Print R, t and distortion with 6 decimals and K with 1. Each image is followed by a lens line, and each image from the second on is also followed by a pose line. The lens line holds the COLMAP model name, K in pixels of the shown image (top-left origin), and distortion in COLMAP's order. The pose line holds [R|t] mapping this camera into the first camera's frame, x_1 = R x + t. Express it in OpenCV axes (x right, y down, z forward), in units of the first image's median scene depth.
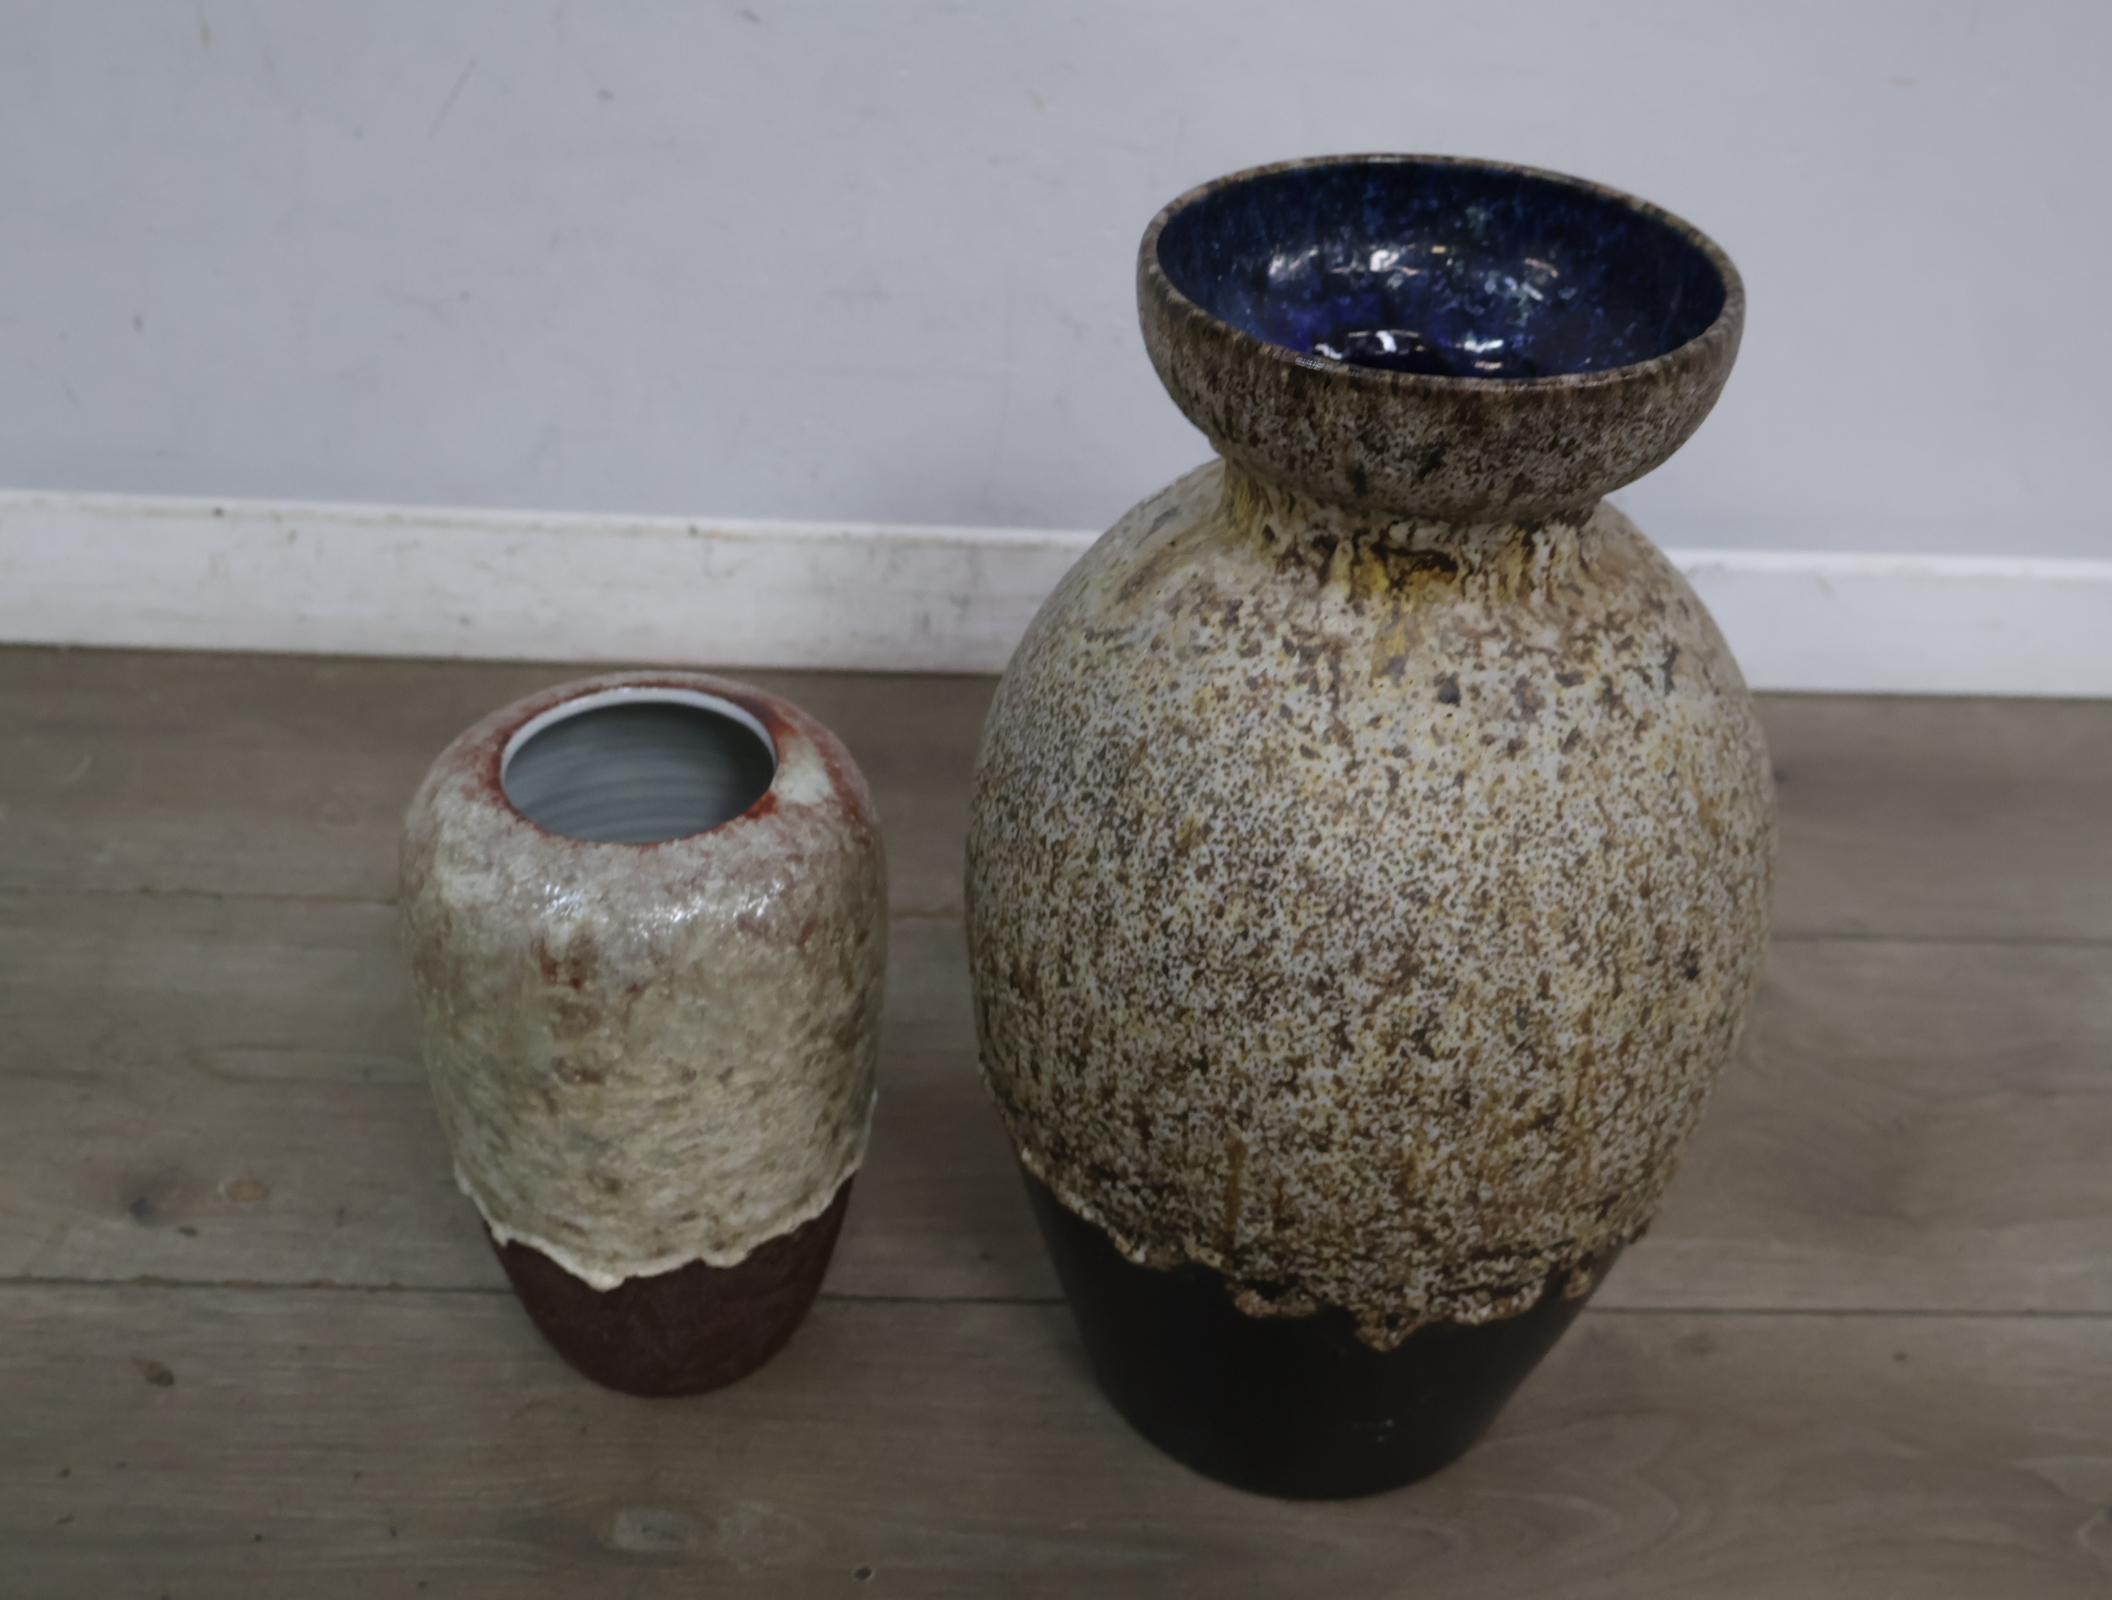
lens RADIAL K [[2388.2, 0, 1055.6], [0, 2388.2, 796.0], [0, 0, 1]] dist [0.003906, 0.012960]
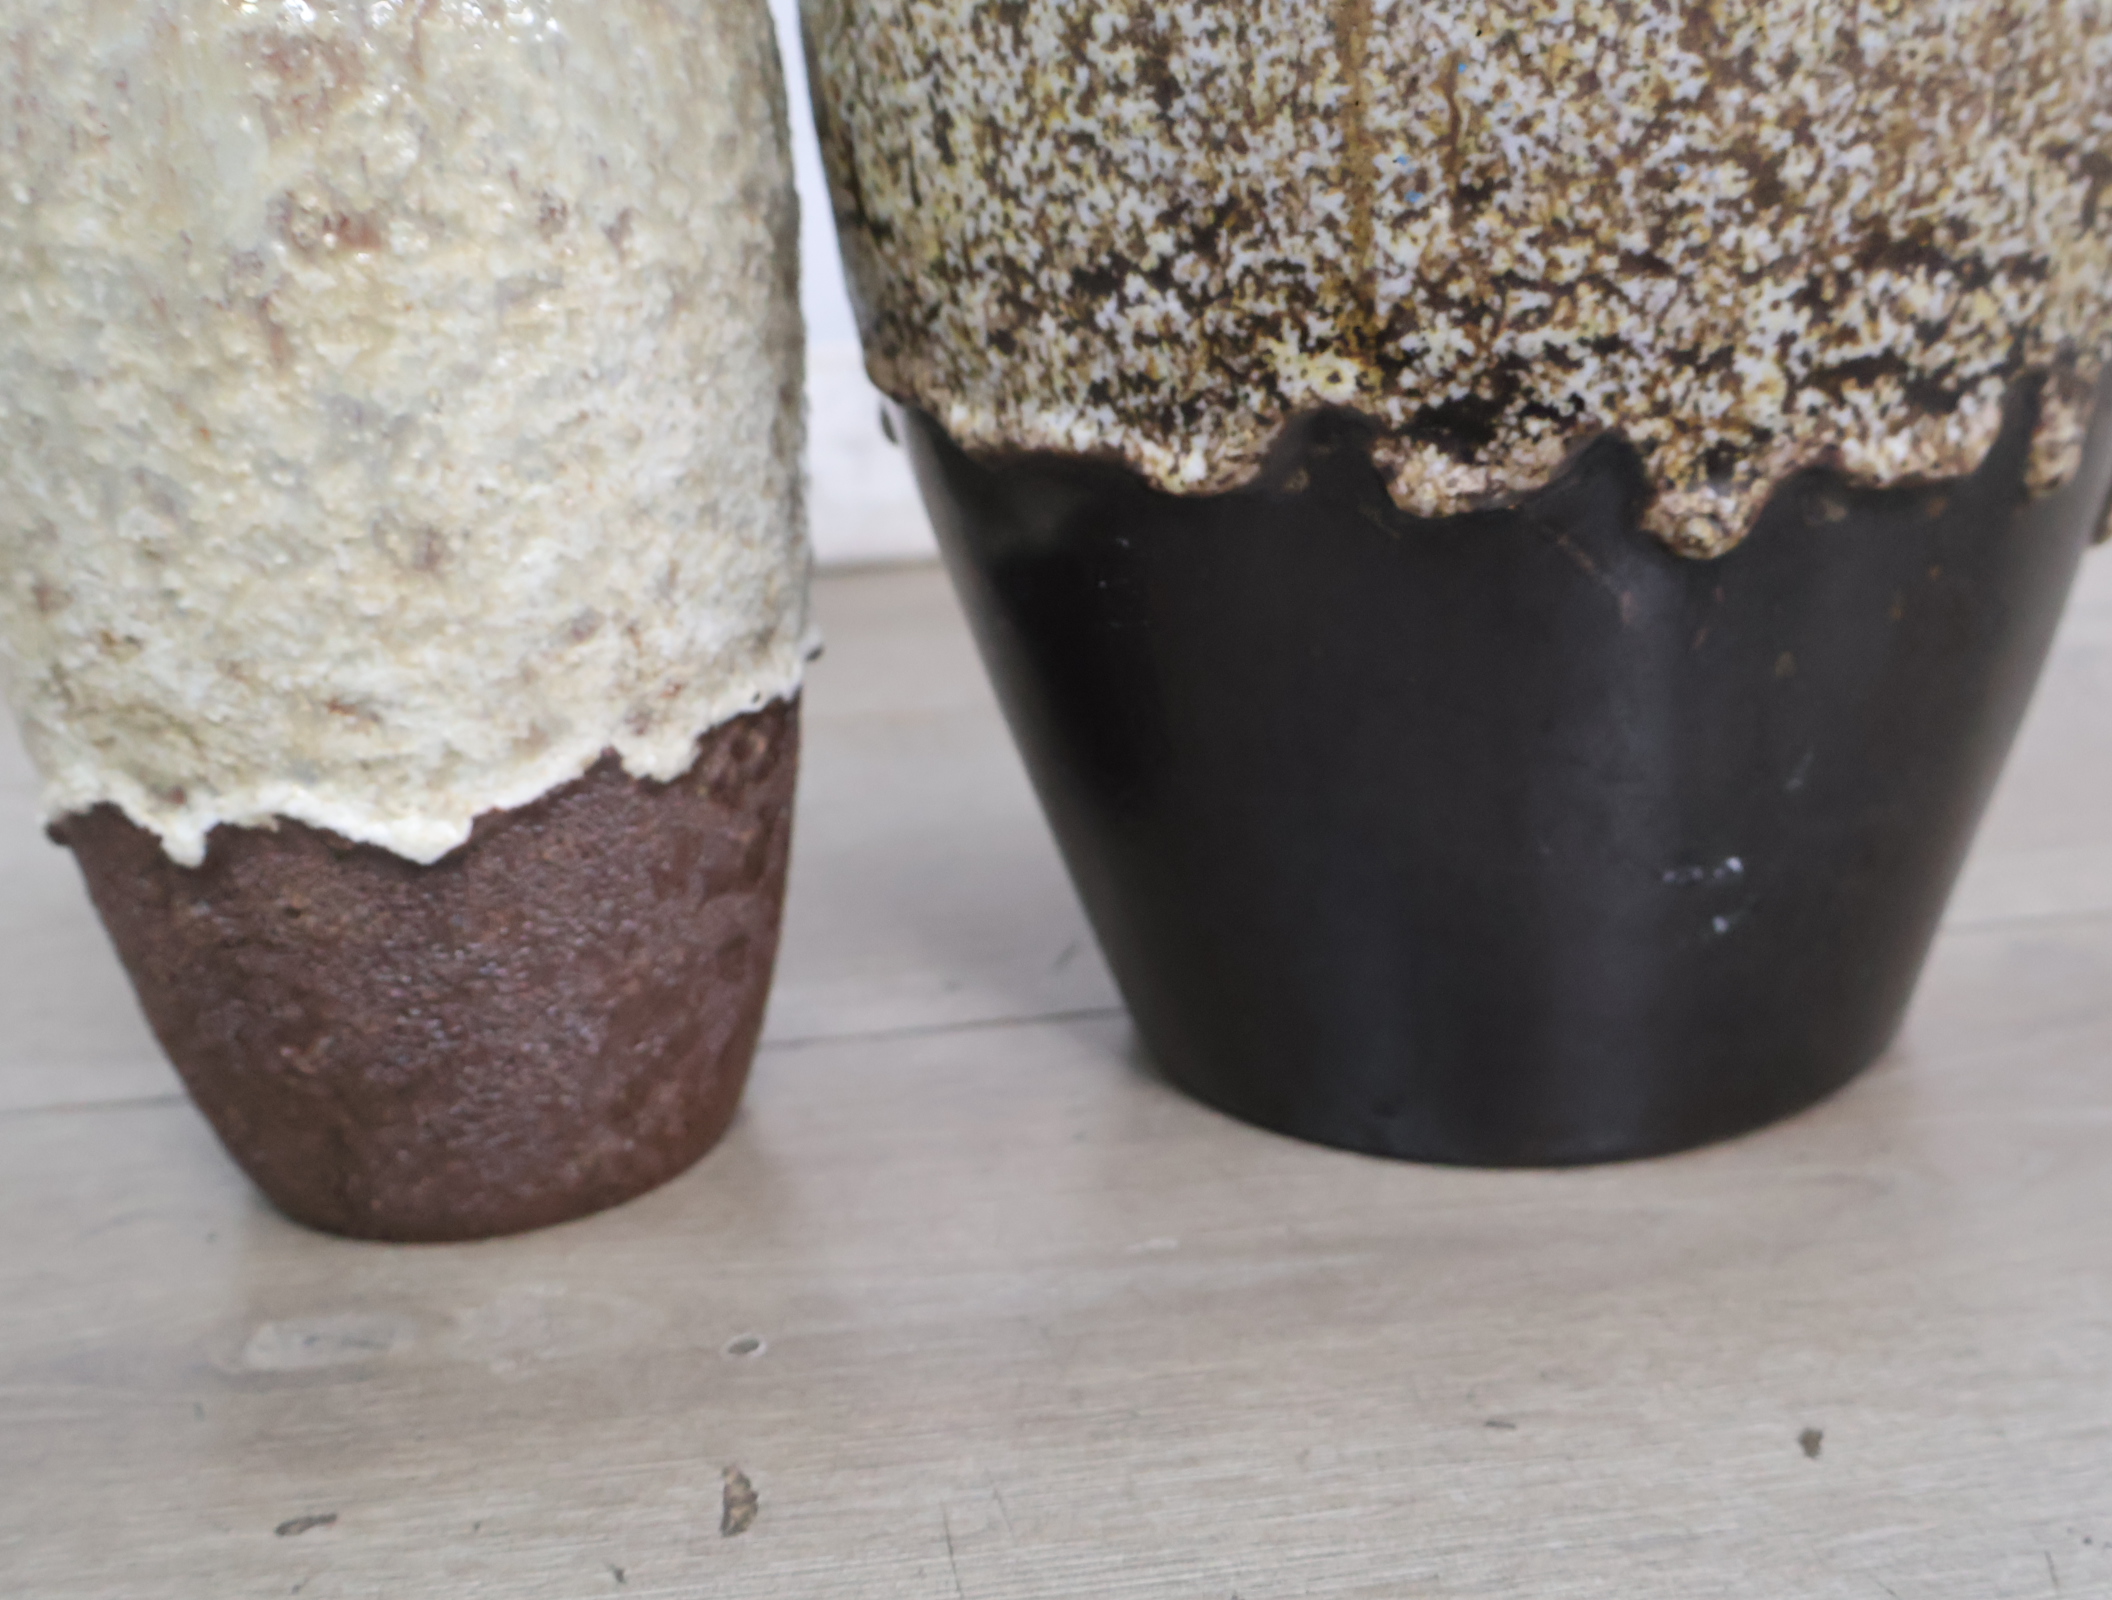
lens RADIAL K [[2395.9, 0, 1053.1], [0, 2395.9, 825.4], [0, 0, 1]] dist [0.007894, 0.018038]
pose [[0.991605, -0.127726, 0.020131, -0.015694], [0.128069, 0.948713, -0.289037, 0.449976], [0.017819, 0.289189, 0.957106, 0.593383]]
